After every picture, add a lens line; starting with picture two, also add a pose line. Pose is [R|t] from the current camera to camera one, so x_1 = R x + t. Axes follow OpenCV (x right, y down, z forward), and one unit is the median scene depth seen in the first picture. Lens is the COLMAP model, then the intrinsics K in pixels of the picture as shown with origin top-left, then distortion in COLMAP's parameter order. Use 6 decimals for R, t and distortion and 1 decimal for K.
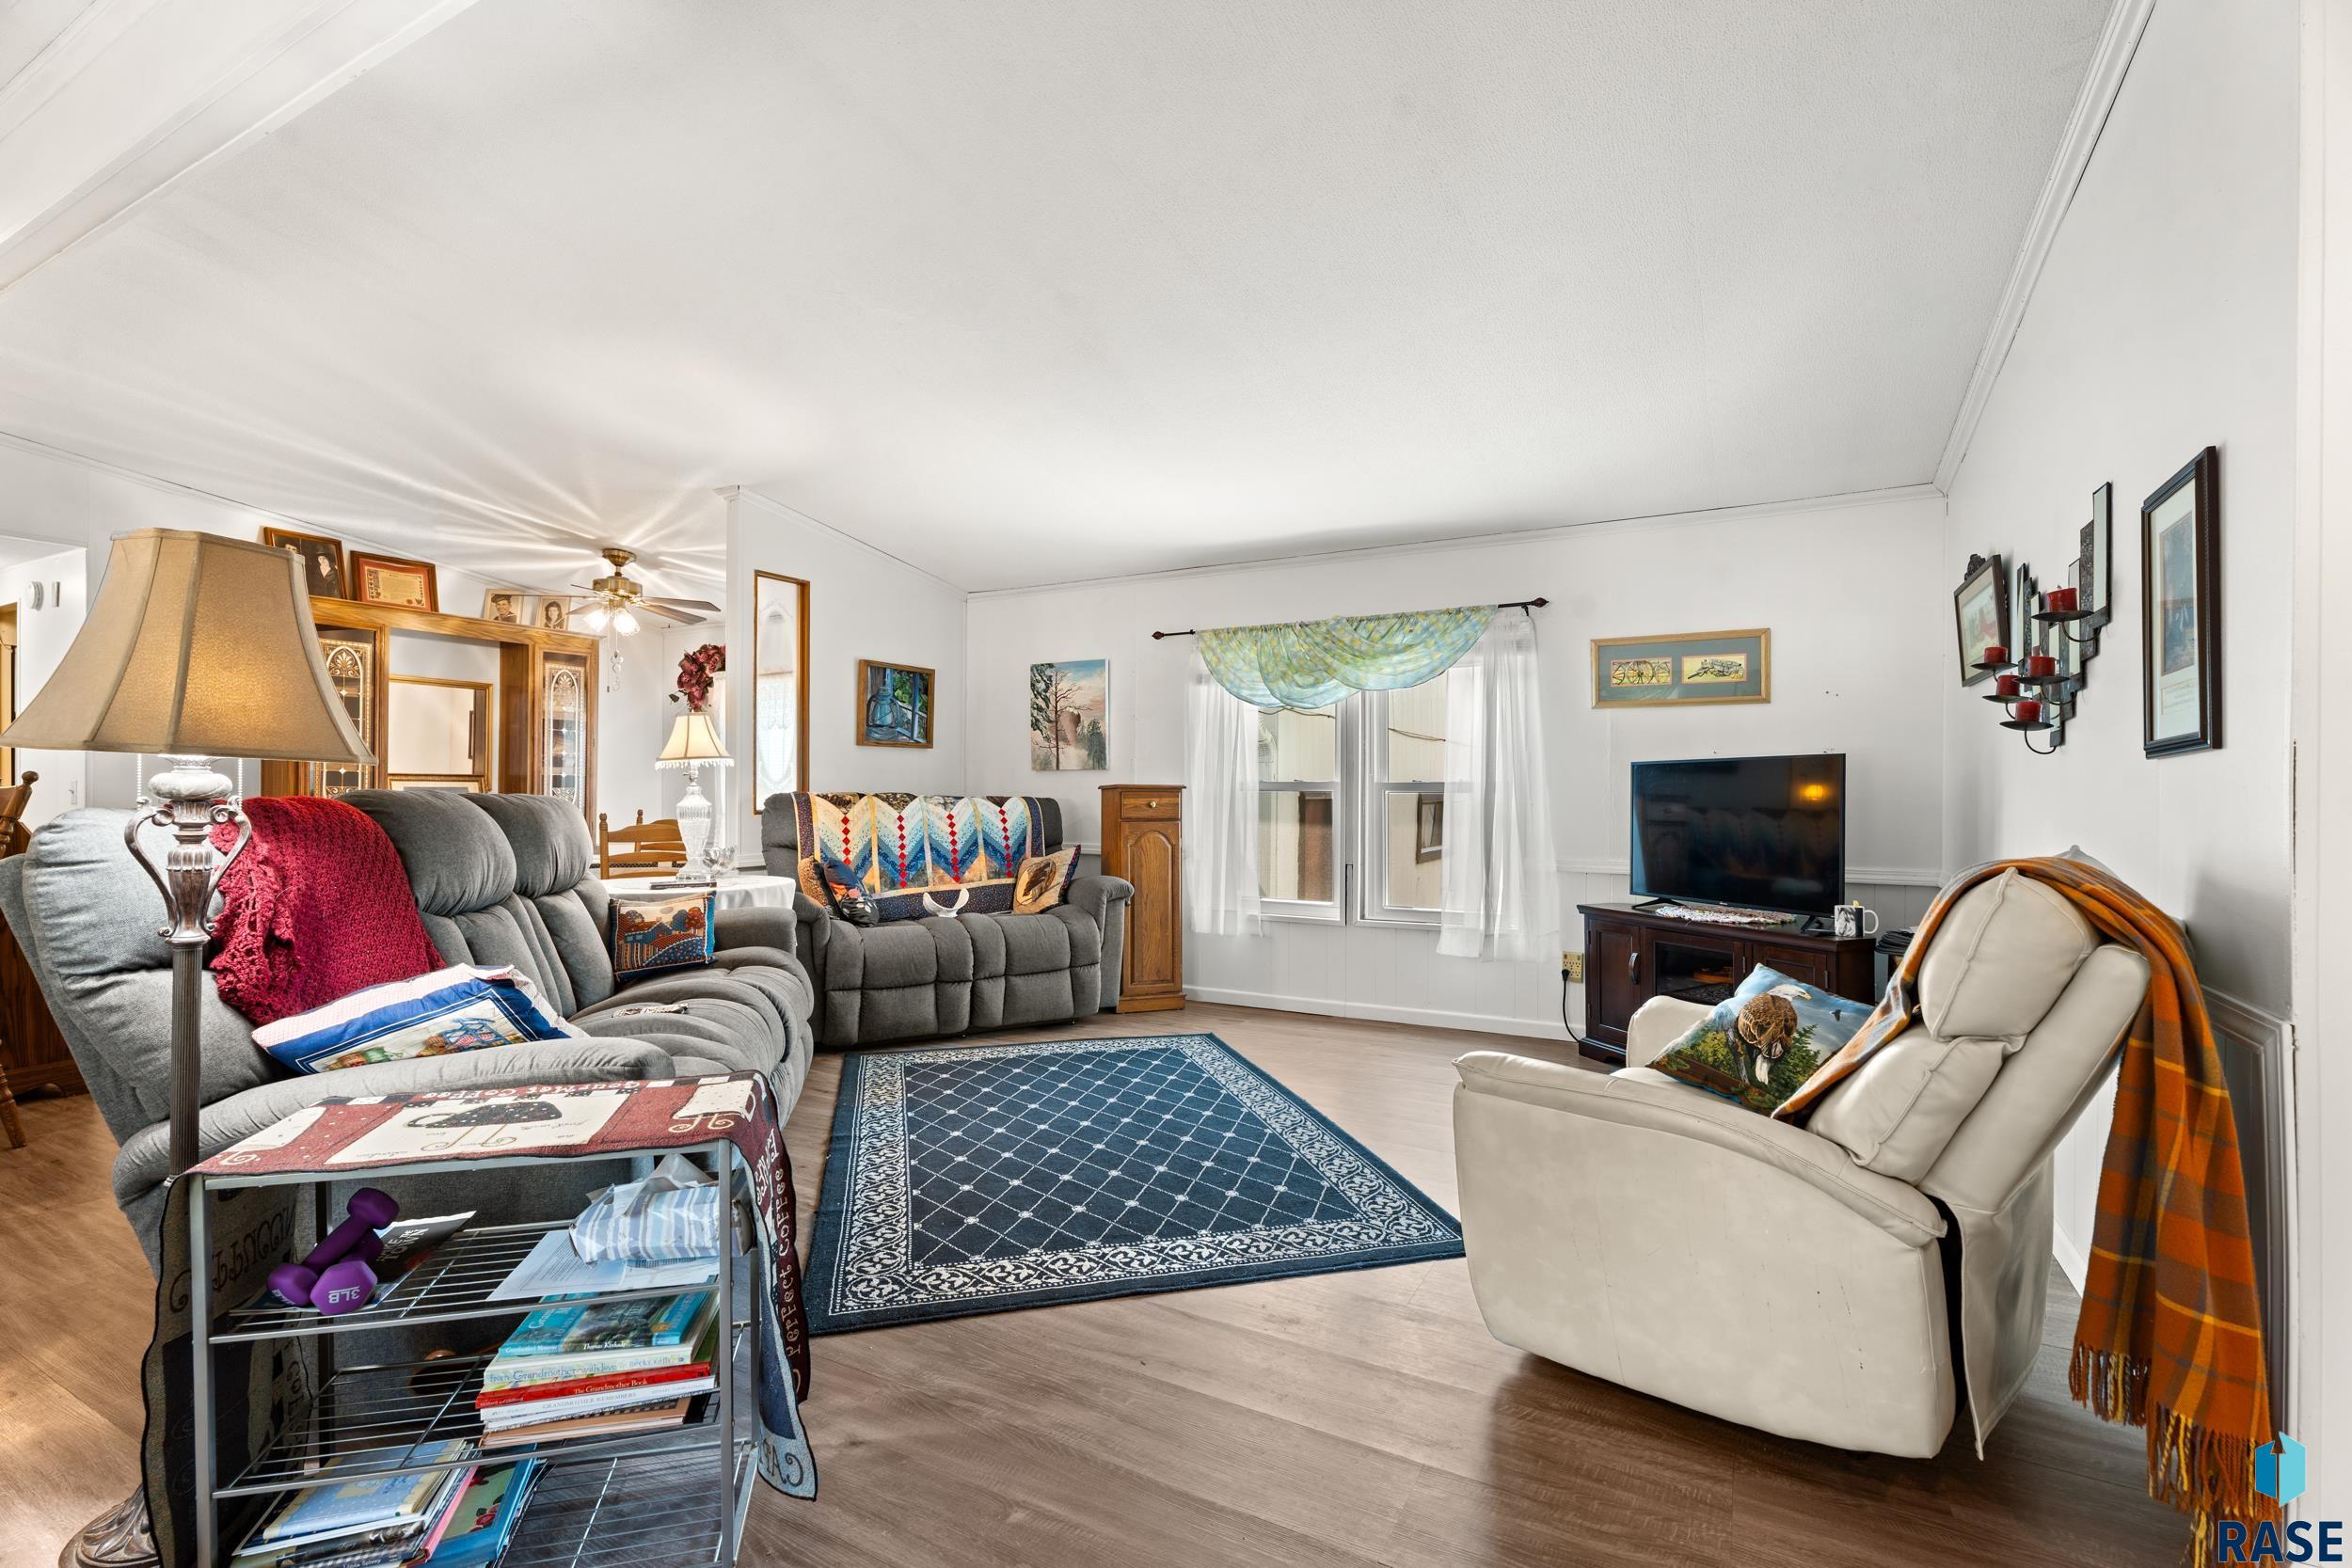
lens RADIAL K [[1053.8, 0, 1169.1], [0, 1053.8, 795.2], [0, 0, 1]] dist [-0.012369, 0.014062]
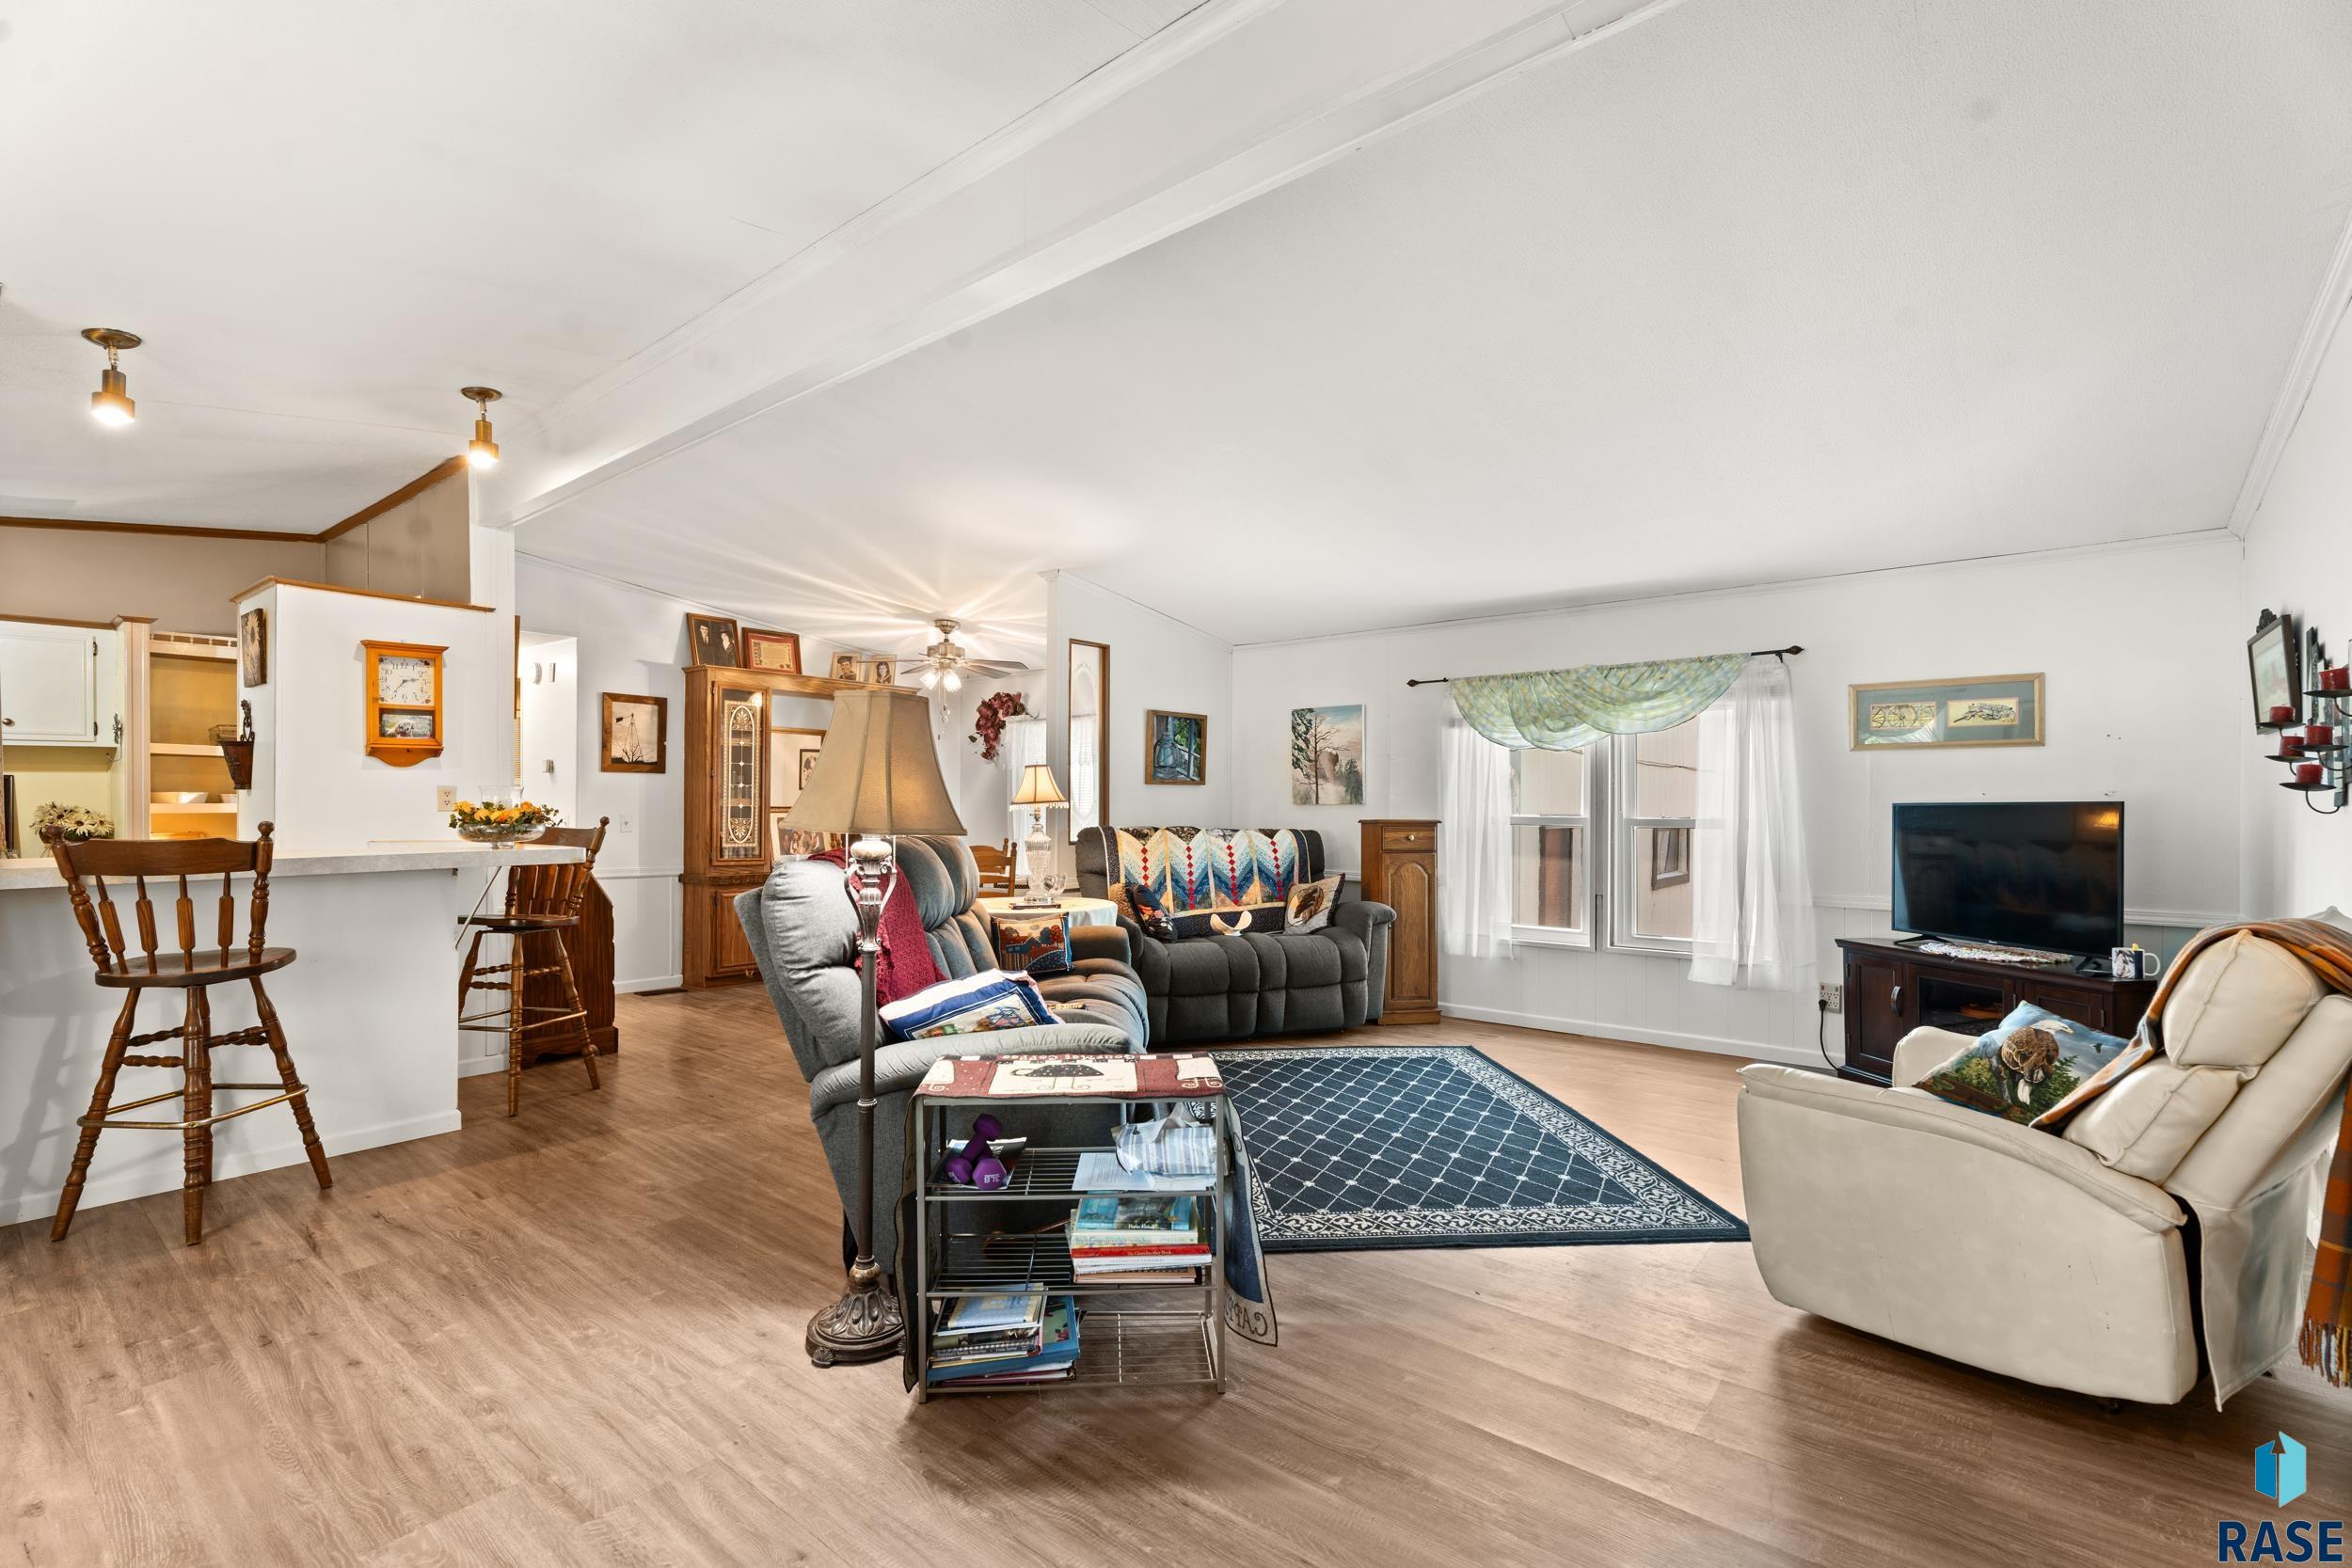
lens RADIAL K [[1042.3, 0, 1166.5], [0, 1042.3, 803.5], [0, 0, 1]] dist [0.000416, 0.000567]
pose [[0.981908, -0.000398, -0.189357, -0.082366], [-0.000762, 0.999981, -0.006049, -0.027835], [0.189356, 0.006084, 0.981890, -0.174070]]
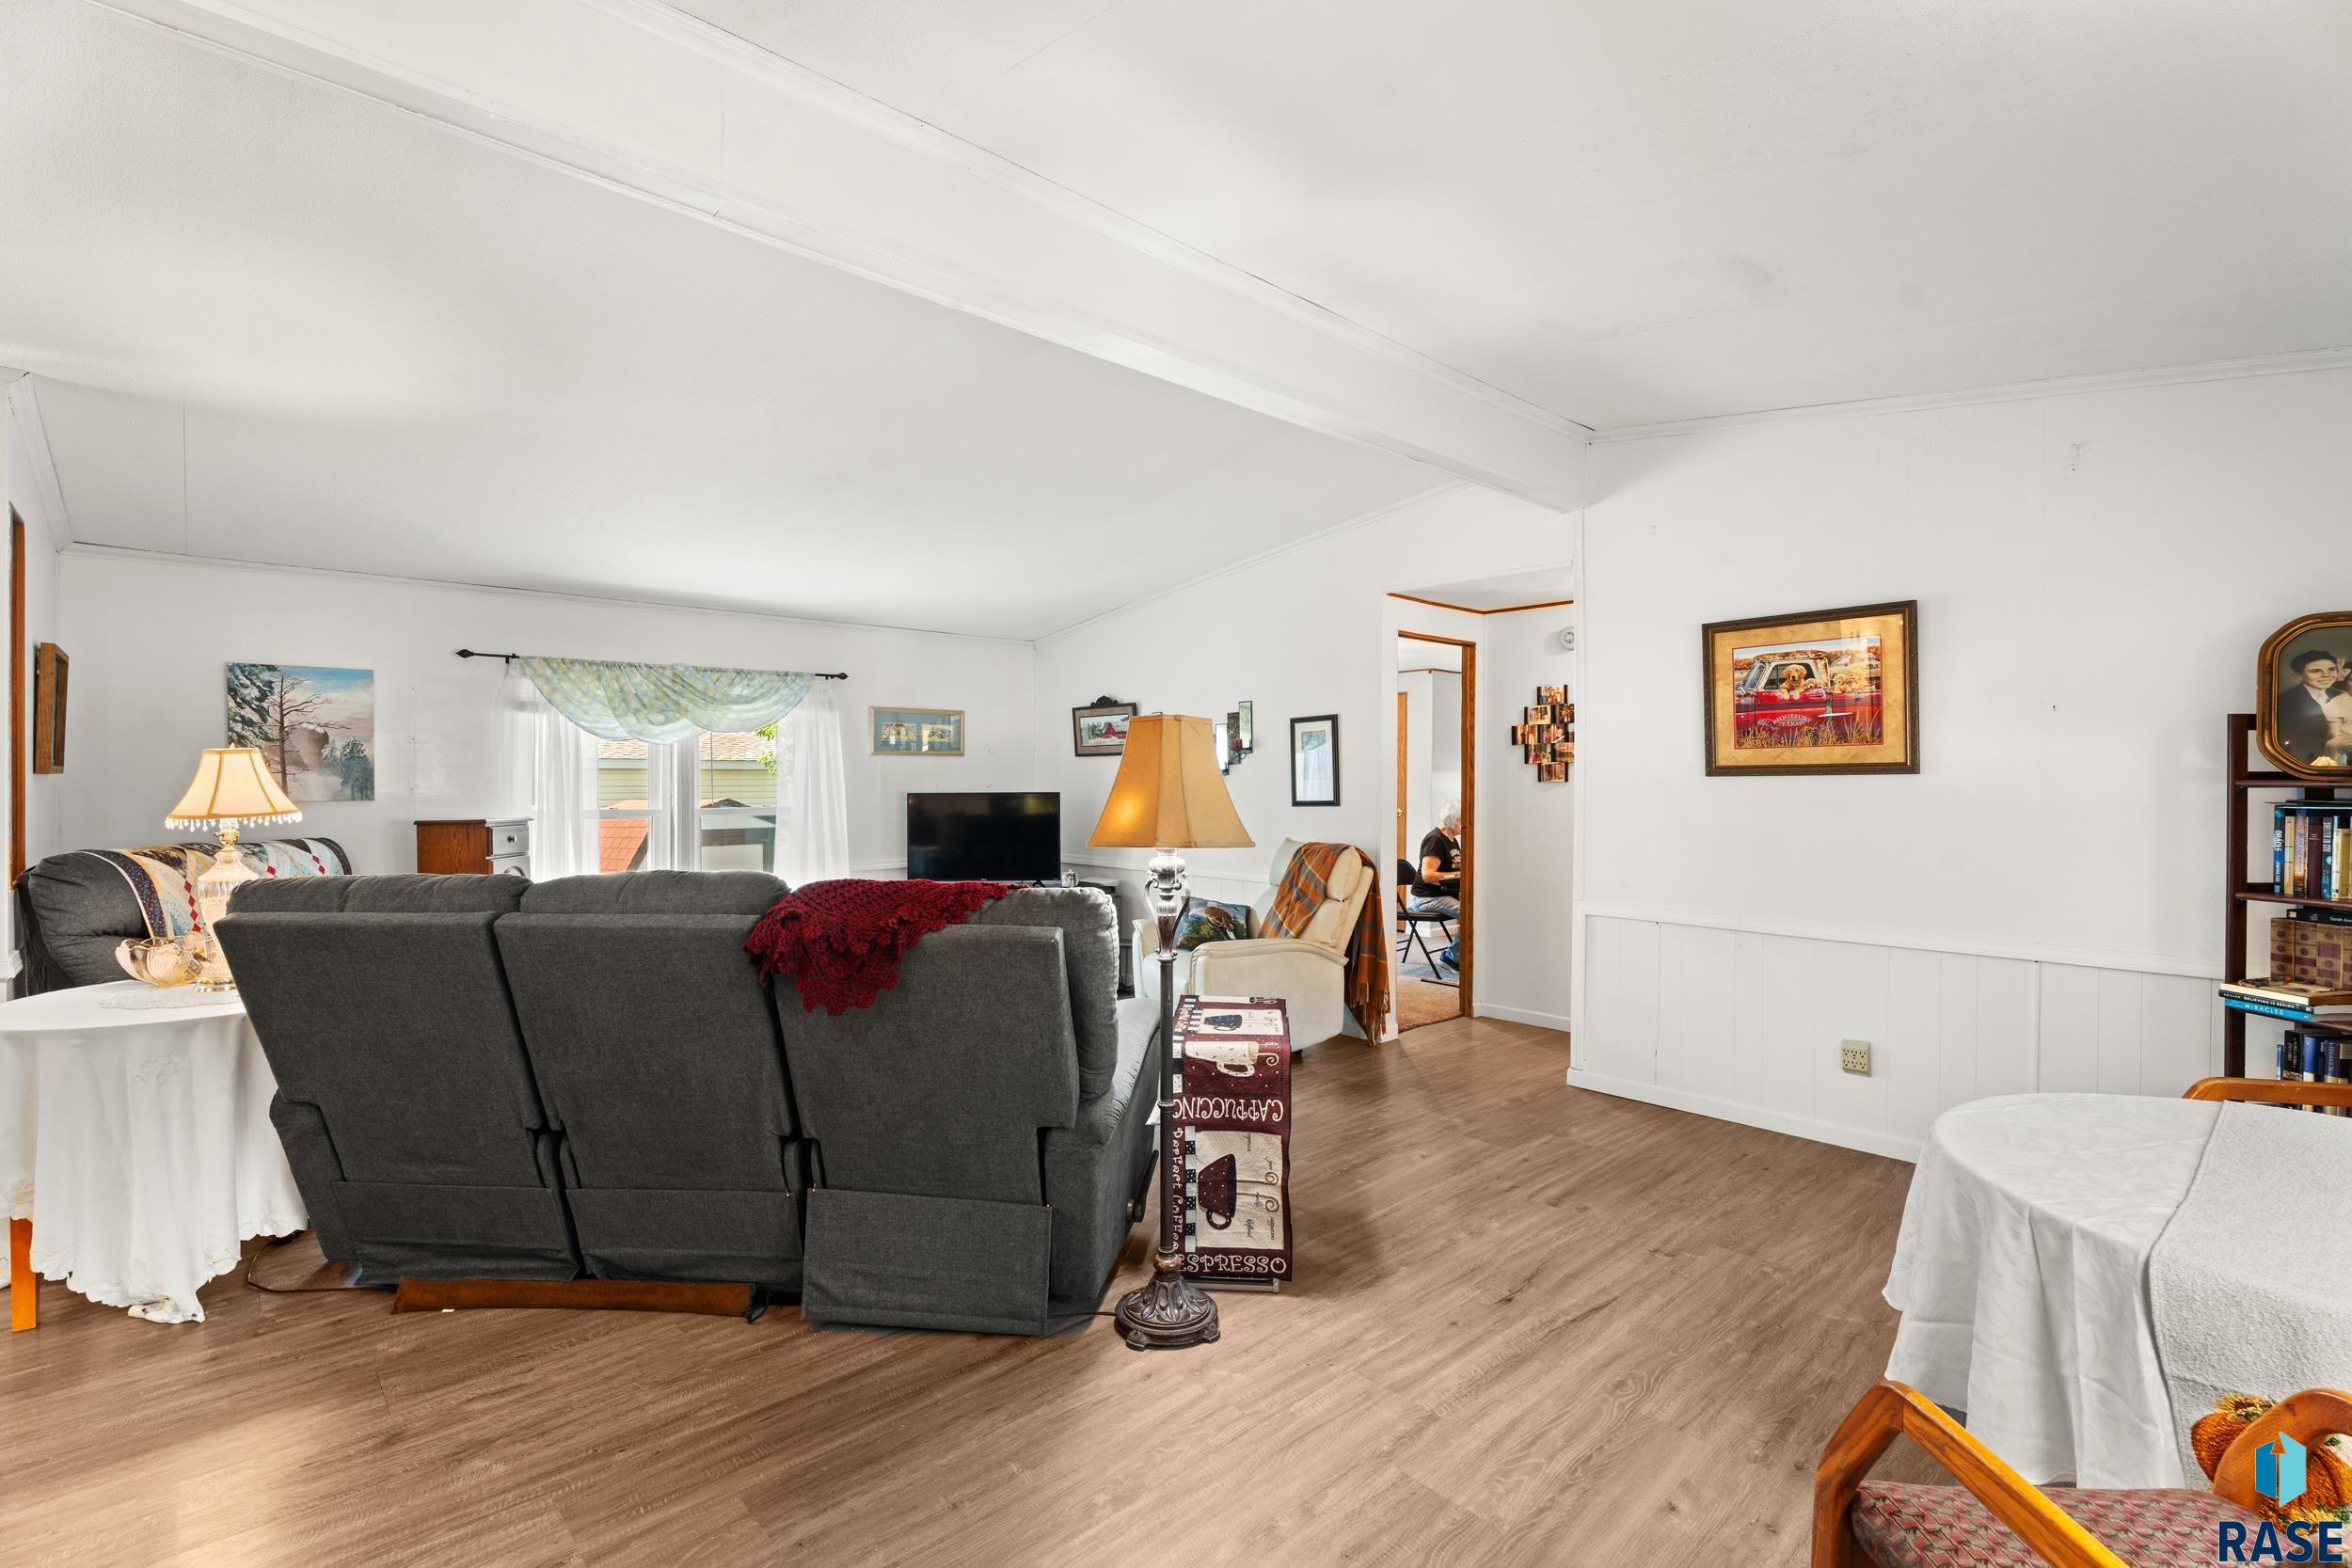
lens RADIAL K [[1066.1, 0, 1176.0], [0, 1066.1, 784.0], [0, 0, 1]] dist [0.001252, 0.000211]
pose [[0.319675, -0.007011, 0.947501, -1.001875], [0.006117, 0.999967, 0.005336, -0.057975], [-0.947508, 0.004091, 0.319707, 0.177332]]
